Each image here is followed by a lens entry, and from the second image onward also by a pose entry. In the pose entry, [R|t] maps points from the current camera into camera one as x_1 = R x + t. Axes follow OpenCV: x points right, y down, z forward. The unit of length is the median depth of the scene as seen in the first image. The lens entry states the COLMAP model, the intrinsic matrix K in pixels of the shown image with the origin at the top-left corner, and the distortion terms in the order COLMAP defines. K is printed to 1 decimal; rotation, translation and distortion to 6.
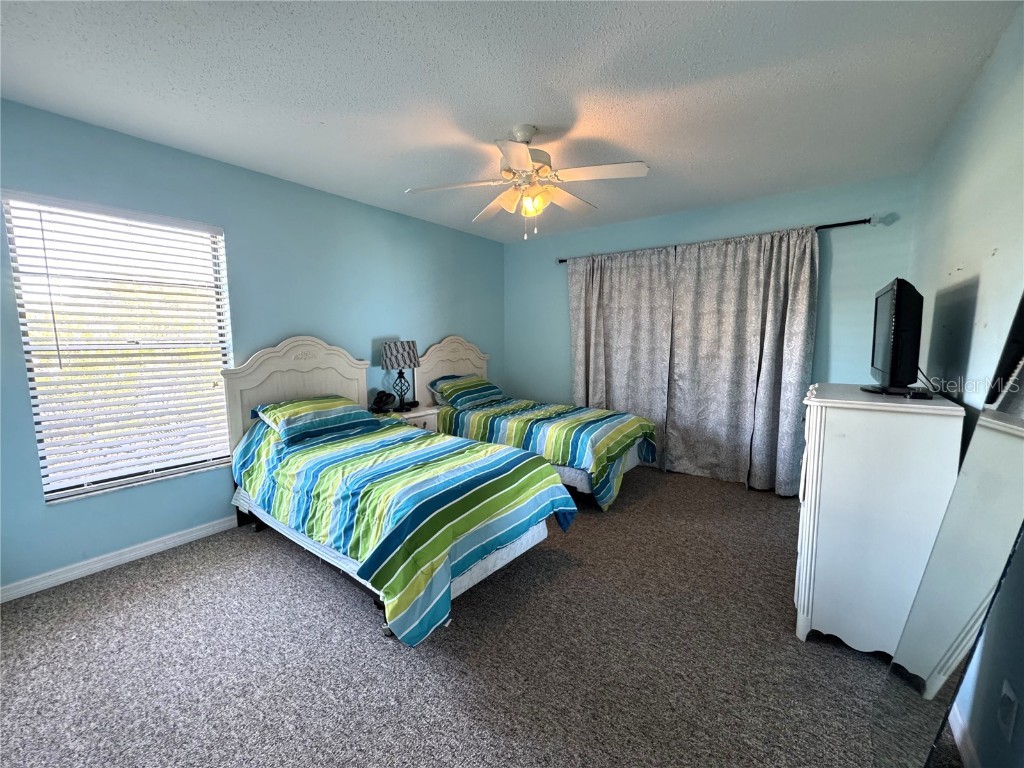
lens RADIAL K [[409.5, 0, 511.1], [0, 409.5, 383.8], [0, 0, 1]] dist [-0.002863, -0.000314]
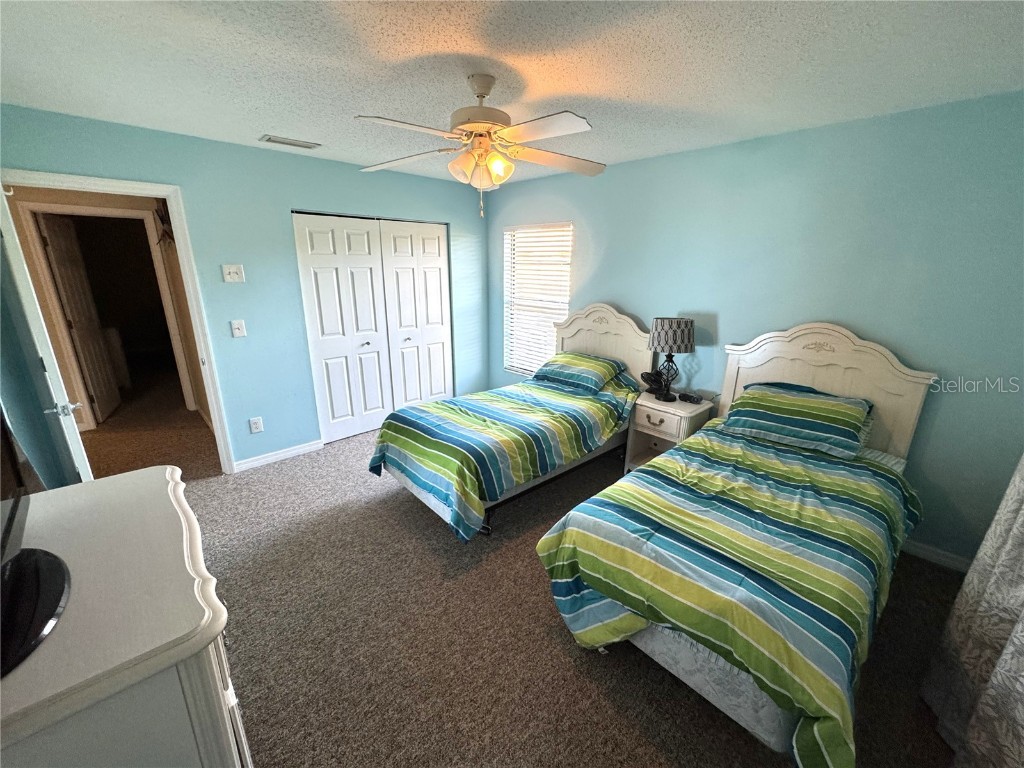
lens RADIAL K [[409.5, 0, 511.1], [0, 409.5, 383.8], [0, 0, 1]] dist [-0.002863, -0.000314]
pose [[-0.156331, 0.276427, -0.948235, 0.653978], [-0.123968, 0.946955, 0.296492, -0.196419], [0.979894, 0.163902, -0.113770, 0.842571]]
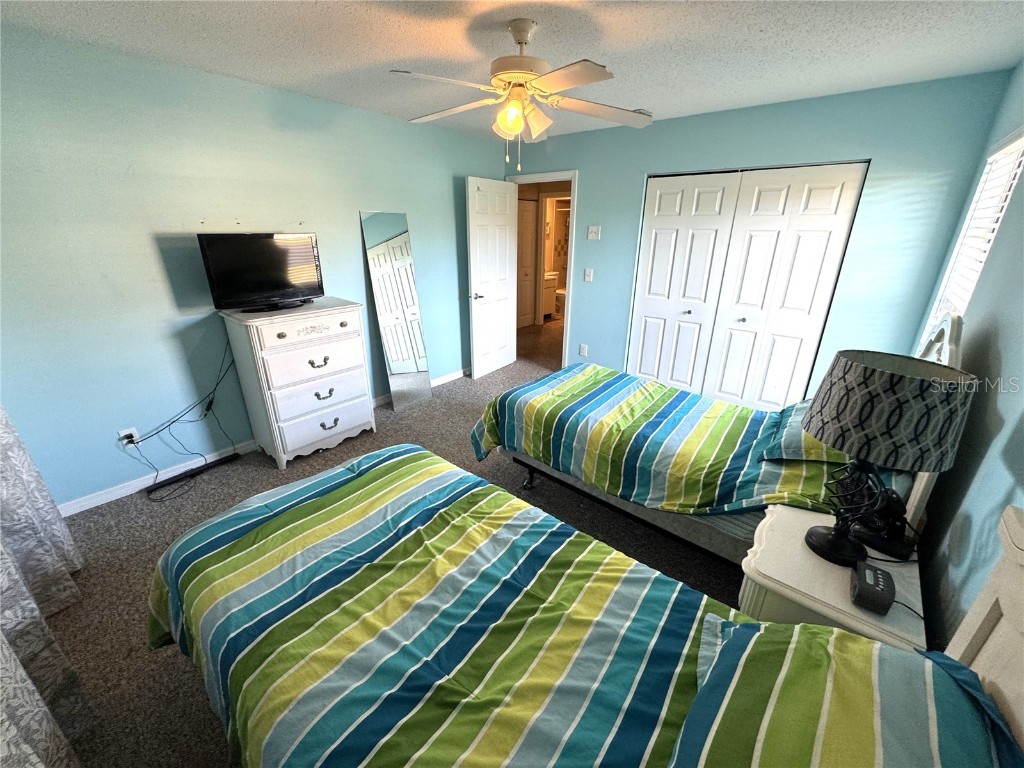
lens RADIAL K [[409.5, 0, 511.1], [0, 409.5, 383.8], [0, 0, 1]] dist [-0.002863, -0.000314]
pose [[-0.999182, -0.022288, 0.033751, 0.008686], [-0.004147, 0.886527, 0.462658, -0.244704], [-0.040233, 0.462139, -0.885894, 1.375432]]
